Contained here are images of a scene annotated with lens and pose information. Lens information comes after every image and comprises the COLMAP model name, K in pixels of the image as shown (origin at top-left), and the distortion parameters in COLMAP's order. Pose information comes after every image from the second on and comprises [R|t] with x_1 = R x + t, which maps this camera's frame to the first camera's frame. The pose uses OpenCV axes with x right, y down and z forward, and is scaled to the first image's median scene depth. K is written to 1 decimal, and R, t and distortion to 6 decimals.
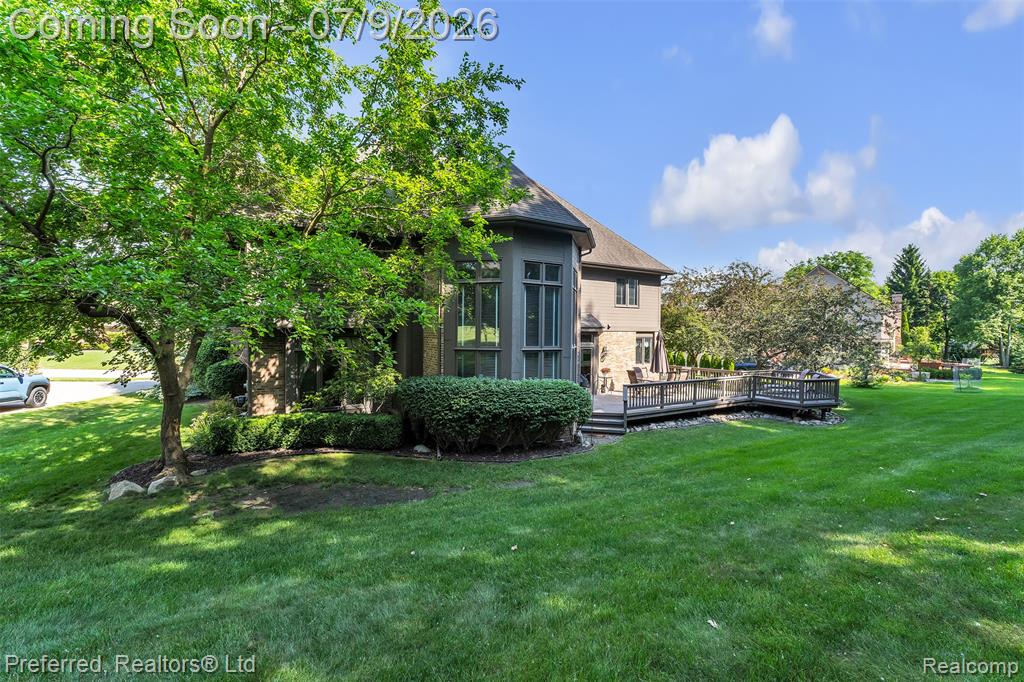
lens RADIAL K [[438.9, 0, 506.2], [0, 438.9, 344.4], [0, 0, 1]] dist [0.004063, 0.001042]
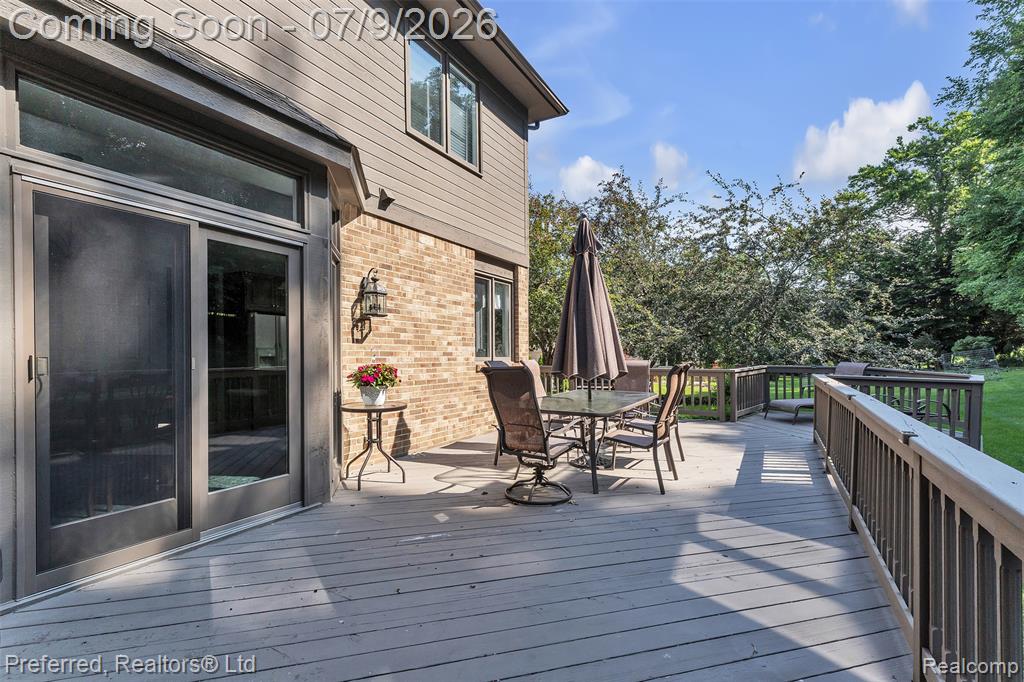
lens RADIAL K [[438.9, 0, 507.3], [0, 438.9, 356.9], [0, 0, 1]] dist [0.004063, 0.001042]
pose [[0.882879, -0.011195, 0.469468, 0.190583], [0.020810, 0.999666, -0.015296, 0.057211], [-0.469140, 0.023274, 0.882817, 0.807143]]
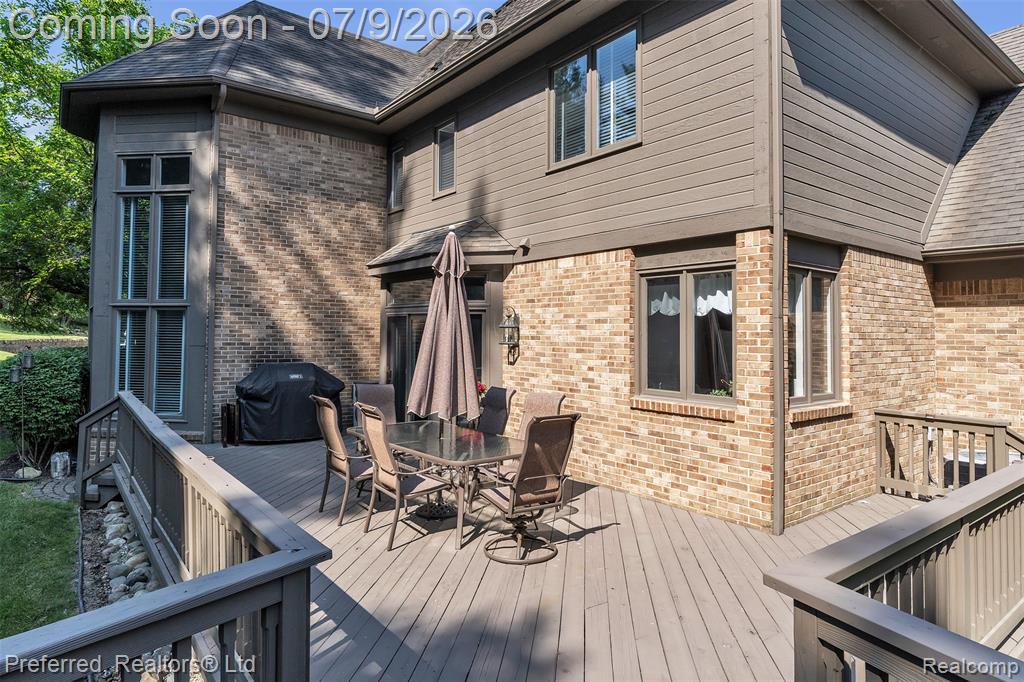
lens RADIAL K [[595.3, 0, 508.4], [0, 595.3, 319.7], [0, 0, 1]] dist [0.000684, 0.001789]
pose [[0.118482, -0.033910, -0.992377, 0.679899], [-0.039235, 0.998476, -0.038803, 0.027149], [0.992181, 0.043533, 0.116971, 1.012927]]
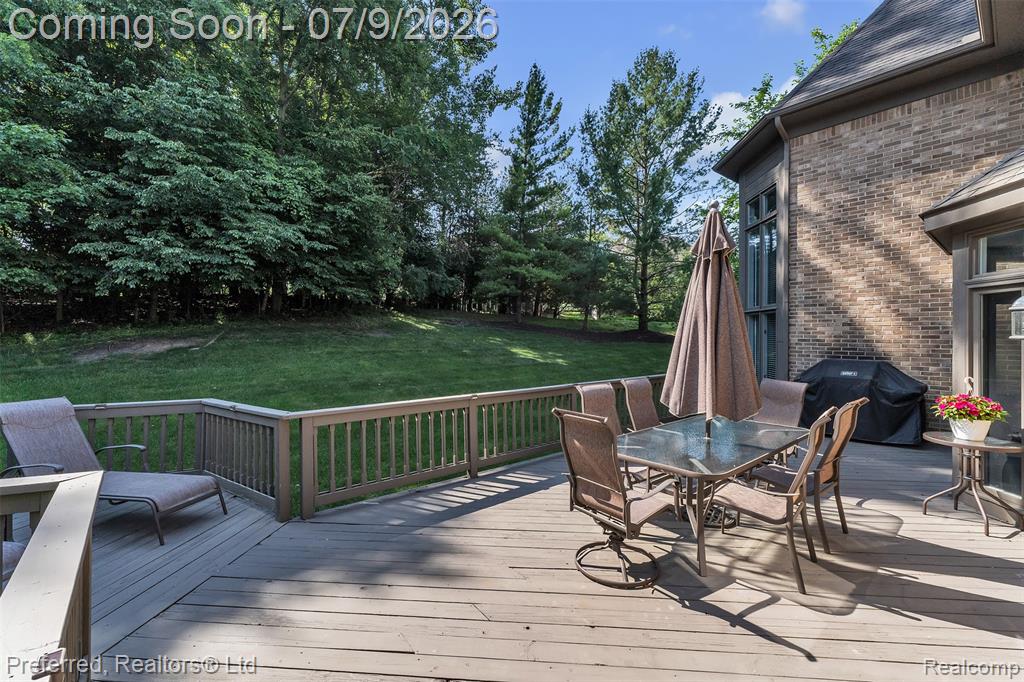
lens RADIAL K [[438.9, 0, 521.9], [0, 438.9, 340.6], [0, 0, 1]] dist [0.004063, 0.001042]
pose [[-0.983518, -0.010979, -0.180475, 0.483893], [-0.018701, 0.998978, 0.041145, 0.025291], [0.179839, 0.043842, -0.982719, 1.210754]]
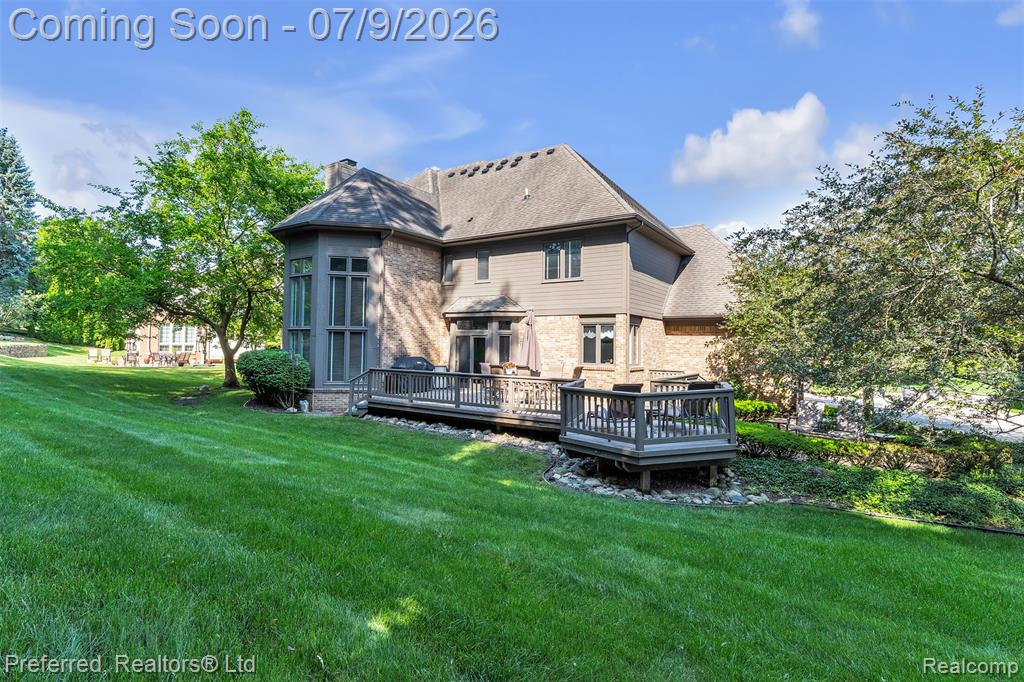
lens RADIAL K [[477.1, 0, 511.2], [0, 477.1, 341.5], [0, 0, 1]] dist [0.023382, 0.000137]
pose [[0.422397, -0.012305, -0.906327, 1.049823], [-0.037211, 0.998829, -0.030904, 0.044513], [0.905647, 0.046779, 0.421445, 0.663742]]
